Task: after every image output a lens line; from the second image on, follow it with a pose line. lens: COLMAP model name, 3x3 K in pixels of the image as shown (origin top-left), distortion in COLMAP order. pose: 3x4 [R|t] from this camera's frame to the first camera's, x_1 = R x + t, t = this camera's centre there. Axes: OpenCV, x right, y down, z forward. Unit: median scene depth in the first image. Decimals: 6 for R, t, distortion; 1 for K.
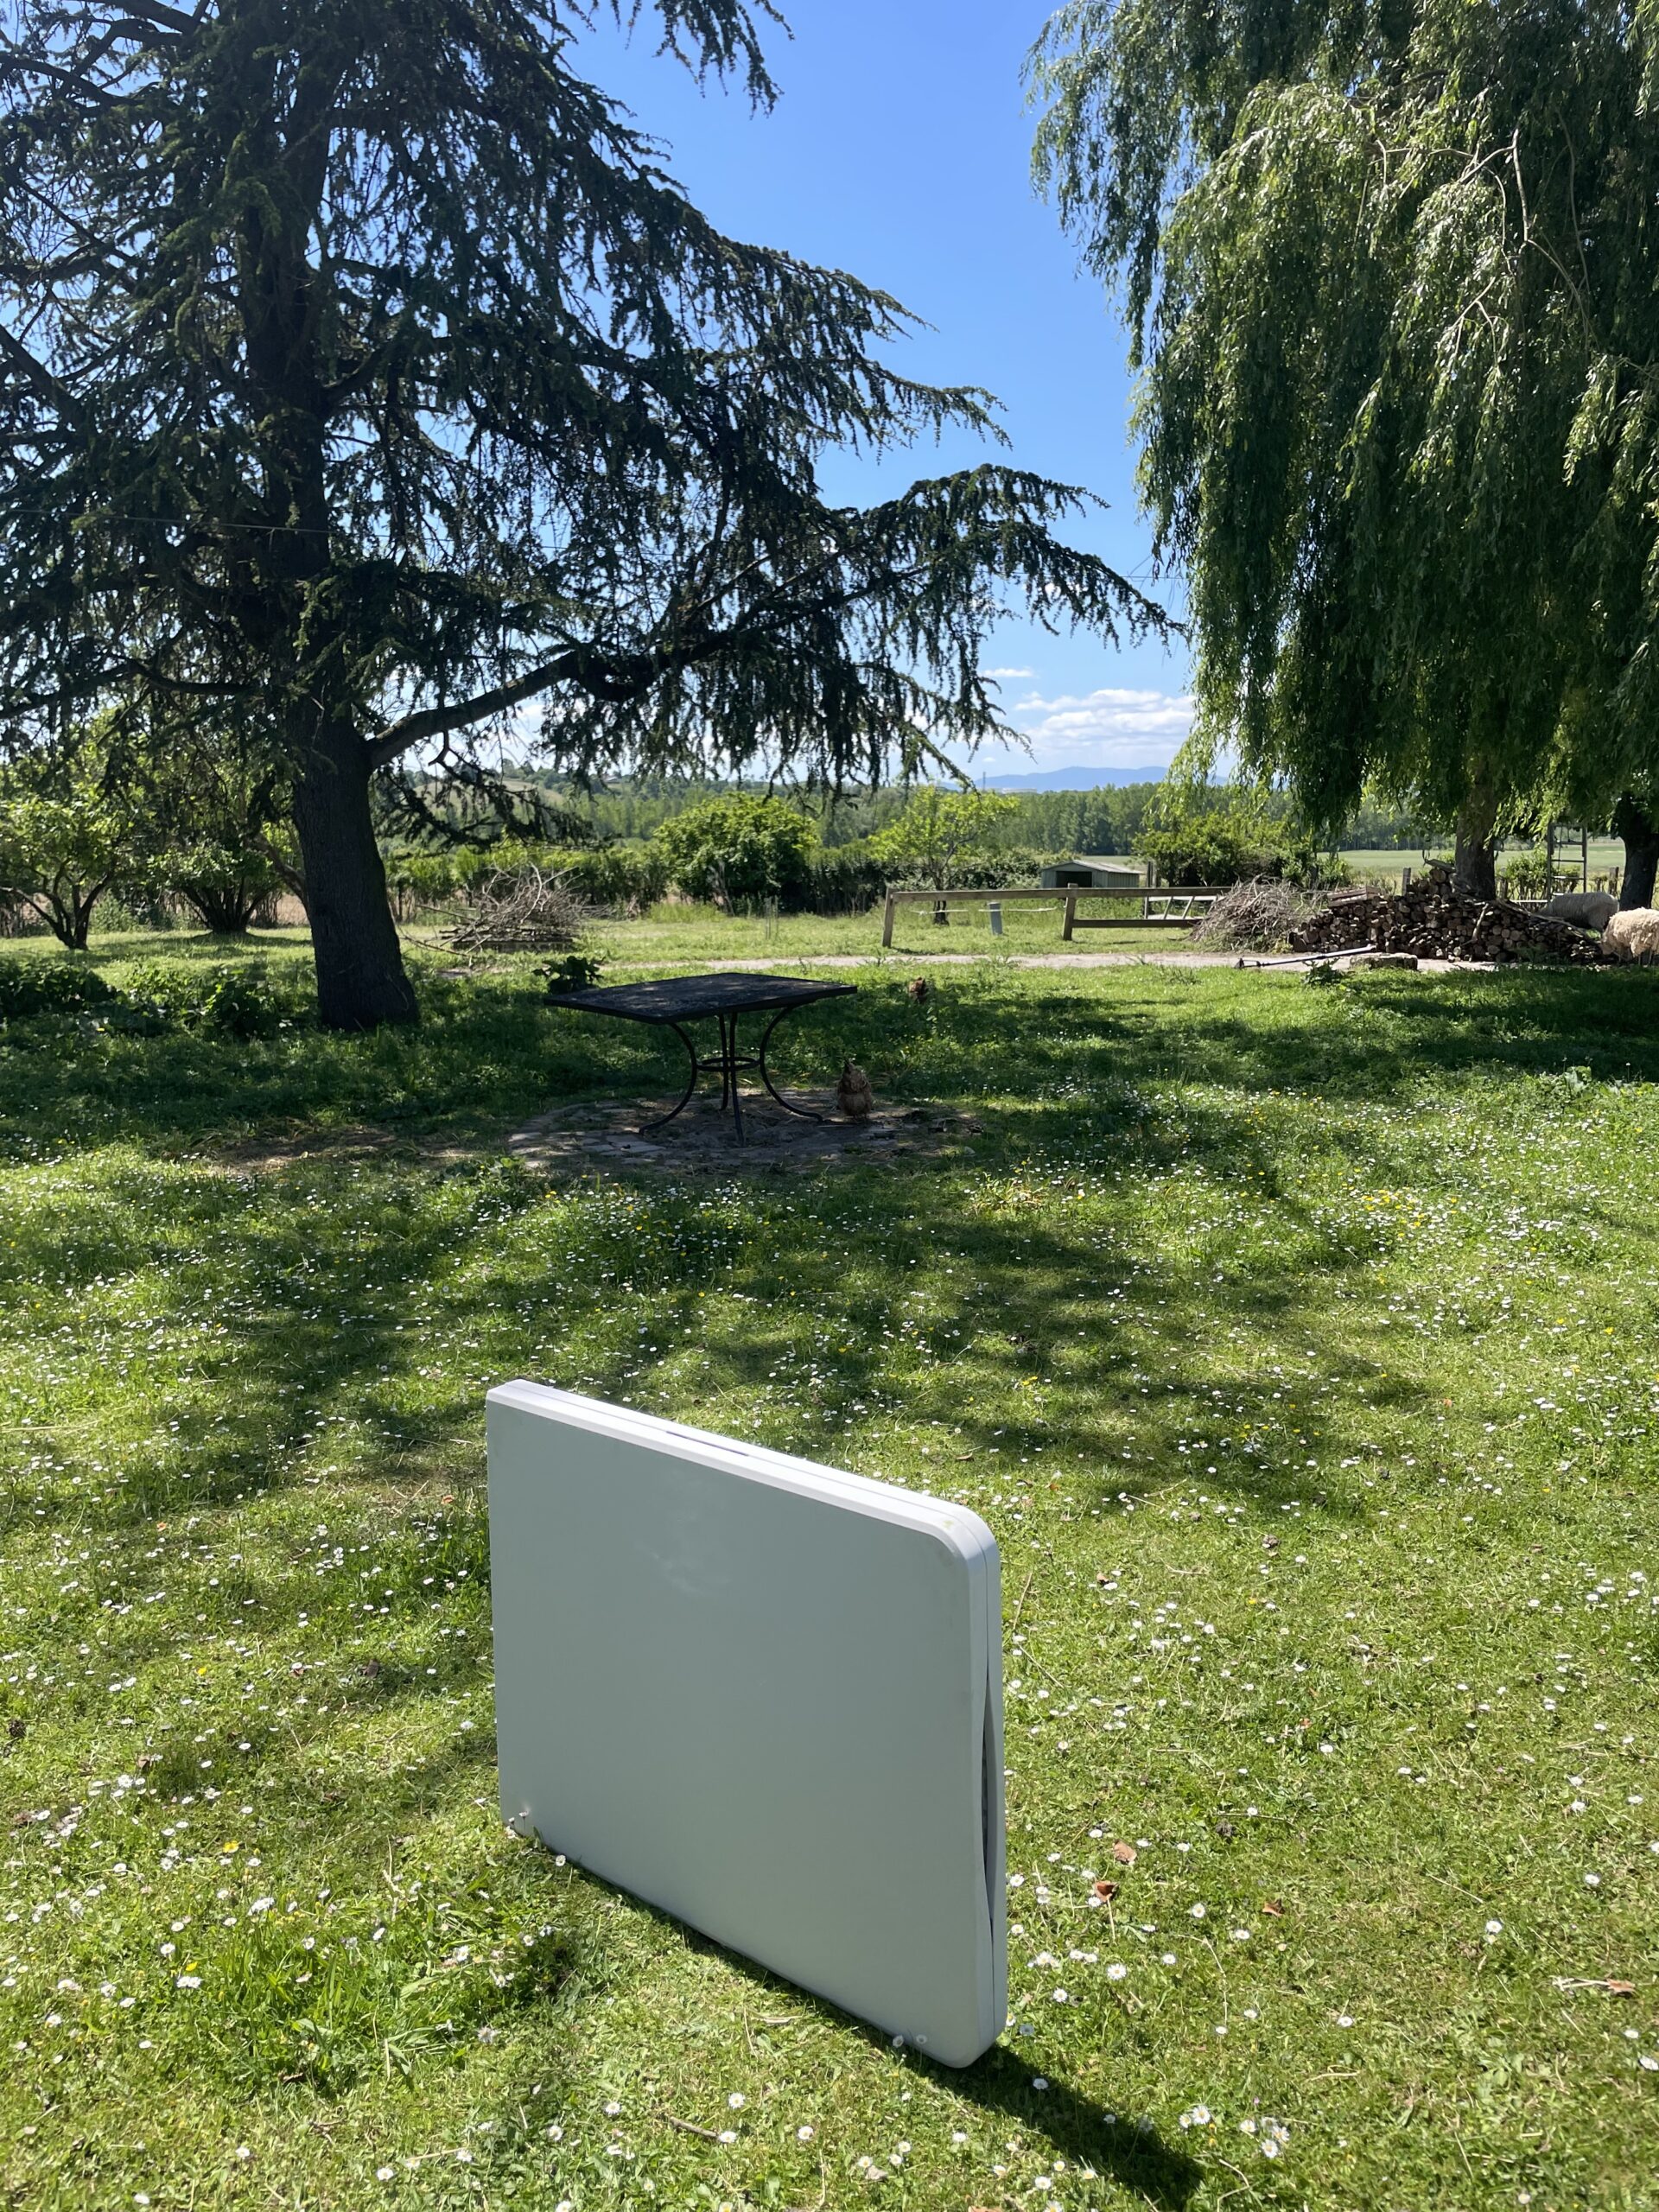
lens RADIAL K [[1681.2, 0, 801.7], [0, 1681.2, 1076.6], [0, 0, 1]] dist [0.079981, -0.095869]
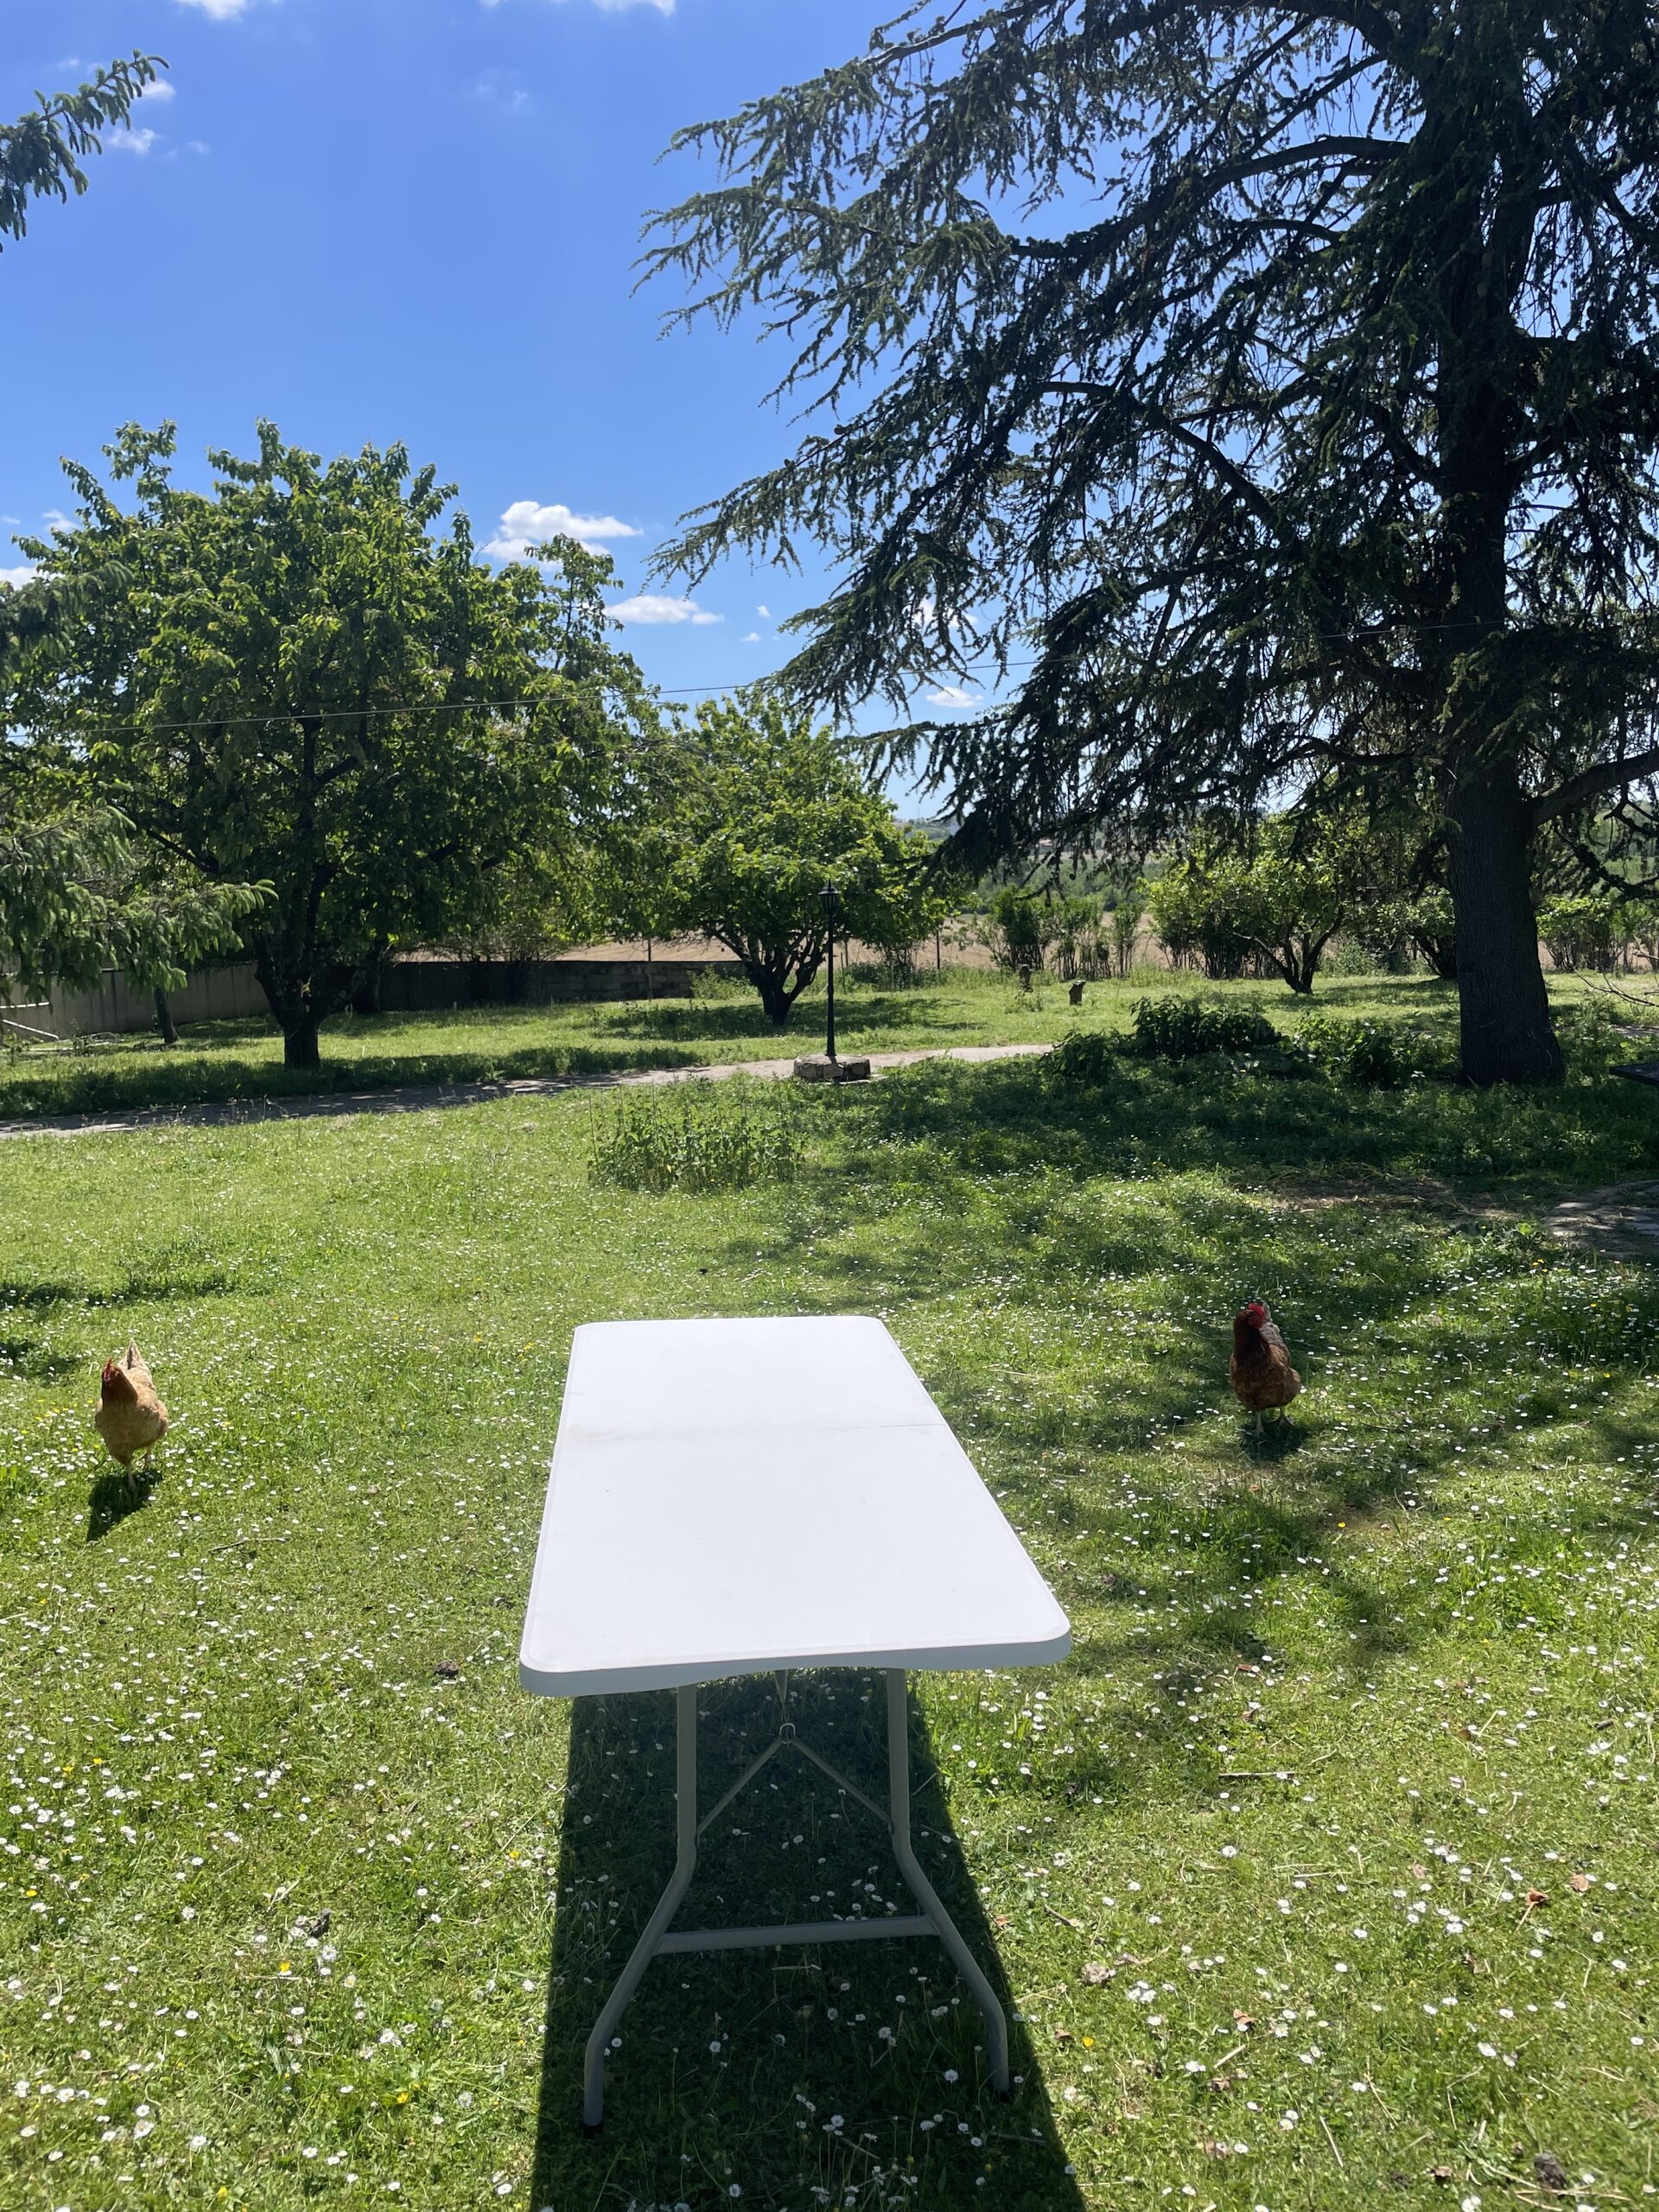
lens RADIAL K [[1676.2, 0, 824.6], [0, 1676.2, 1107.9], [0, 0, 1]] dist [0.096287, -0.111505]
pose [[0.757772, 0.075716, -0.648112, 0.090201], [-0.078504, 0.996609, 0.024643, -0.006871], [0.647780, 0.032206, 0.761146, -0.036140]]
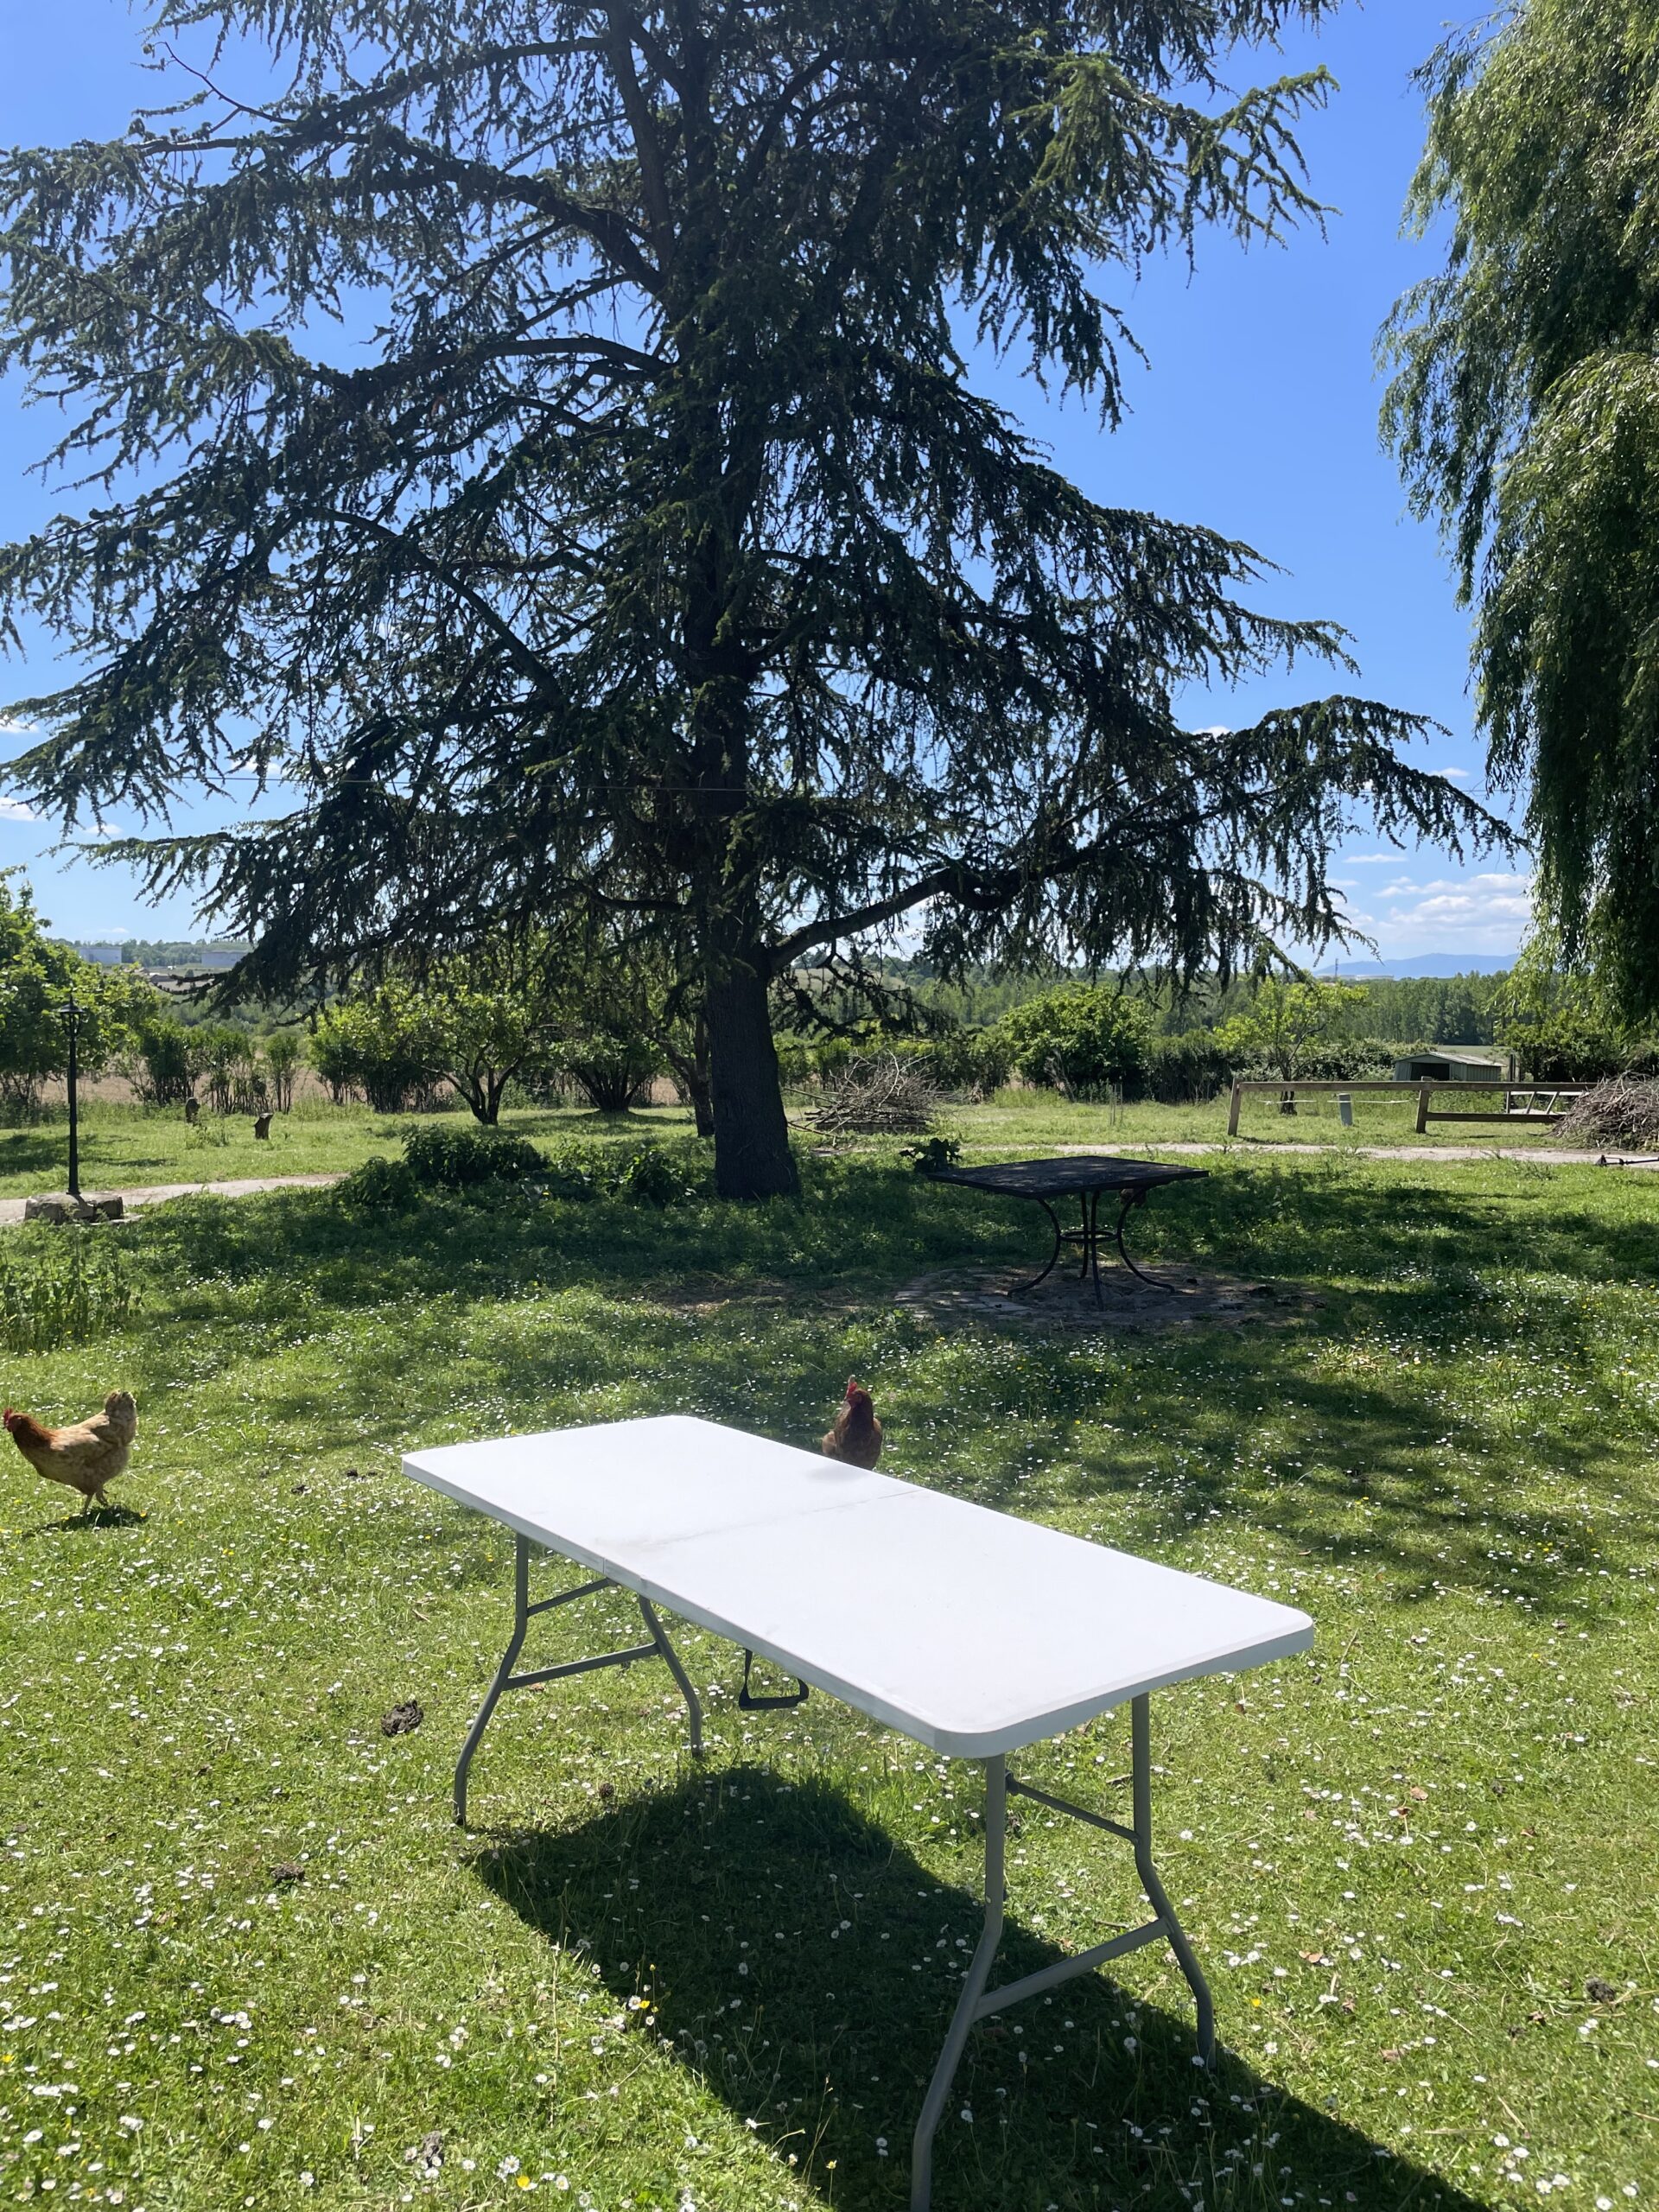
lens RADIAL K [[1679.2, 0, 829.5], [0, 1679.2, 1106.0], [0, 0, 1]] dist [0.111614, -0.109635]
pose [[0.983202, 0.017026, -0.181727, -0.006838], [-0.033520, 0.995549, -0.088080, 0.006607], [0.179418, 0.092691, 0.979396, -0.090993]]
